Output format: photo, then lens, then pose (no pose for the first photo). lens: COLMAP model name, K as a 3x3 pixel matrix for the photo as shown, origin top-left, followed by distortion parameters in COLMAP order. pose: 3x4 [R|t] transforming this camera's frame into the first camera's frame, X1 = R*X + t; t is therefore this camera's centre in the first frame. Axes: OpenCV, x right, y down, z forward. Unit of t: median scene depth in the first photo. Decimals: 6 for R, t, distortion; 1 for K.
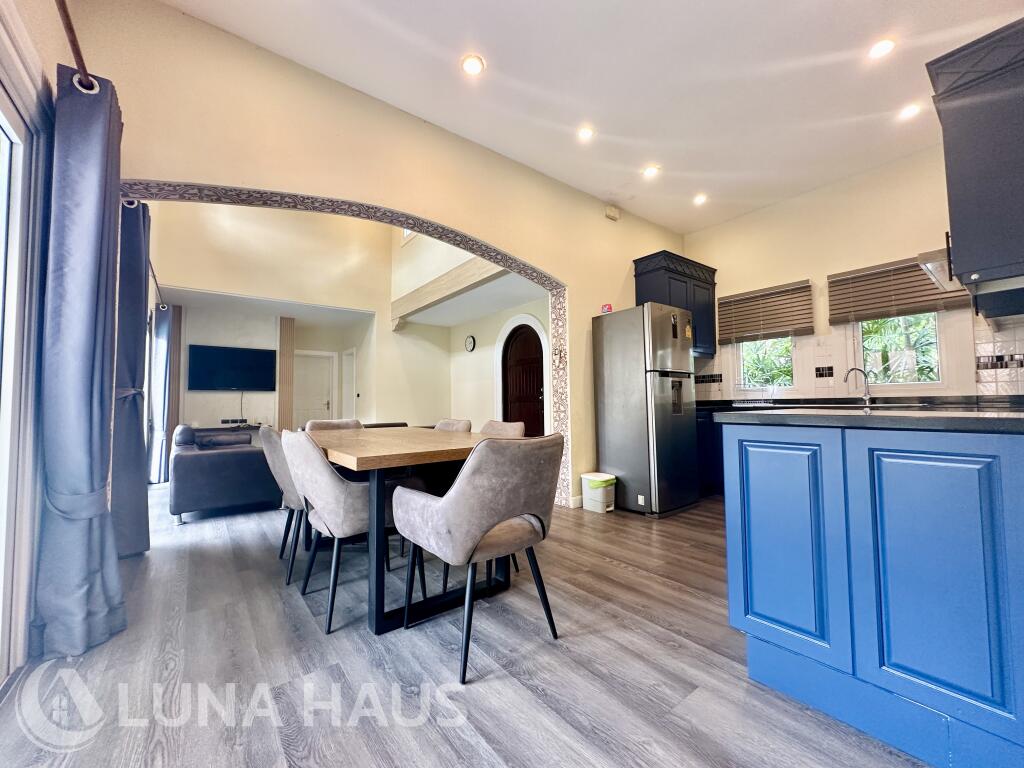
lens RADIAL K [[409.6, 0, 512.0], [0, 409.6, 384.0], [0, 0, 1]] dist [-0.001023, 0.000002]
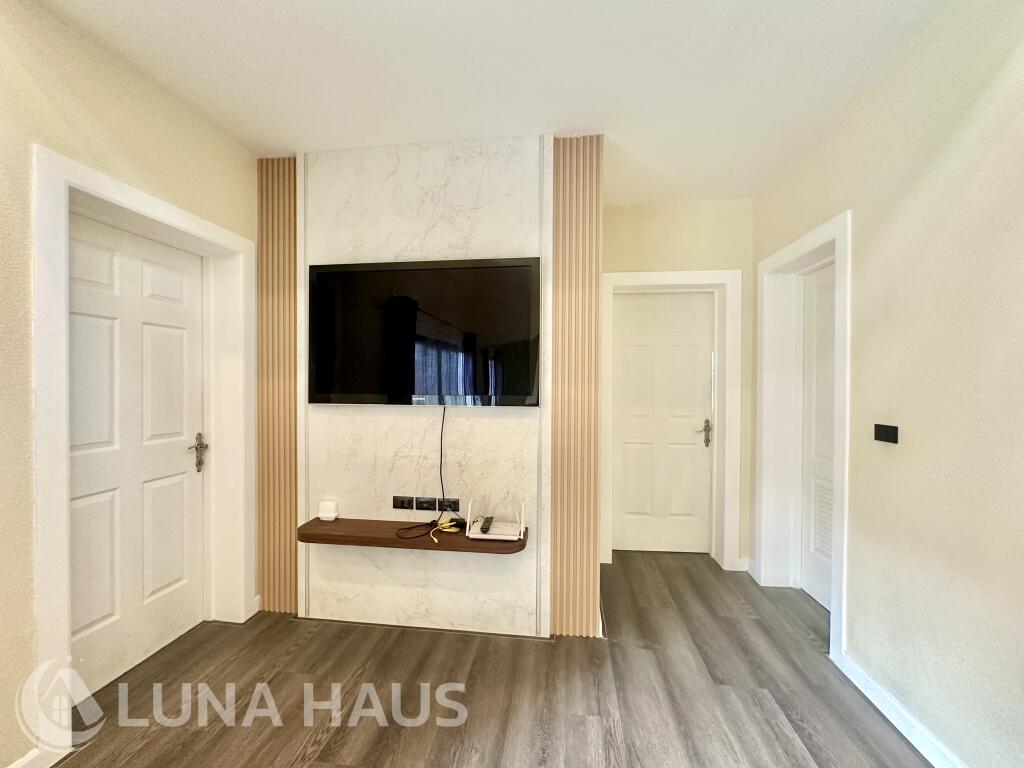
lens RADIAL K [[409.6, 0, 512.0], [0, 409.6, 384.0], [0, 0, 1]] dist [-0.001023, 0.000002]
pose [[0.703101, 0.015912, -0.710912, -0.412674], [0.027012, 0.998430, 0.049064, -0.012744], [0.710577, -0.053700, 0.701567, 0.832362]]
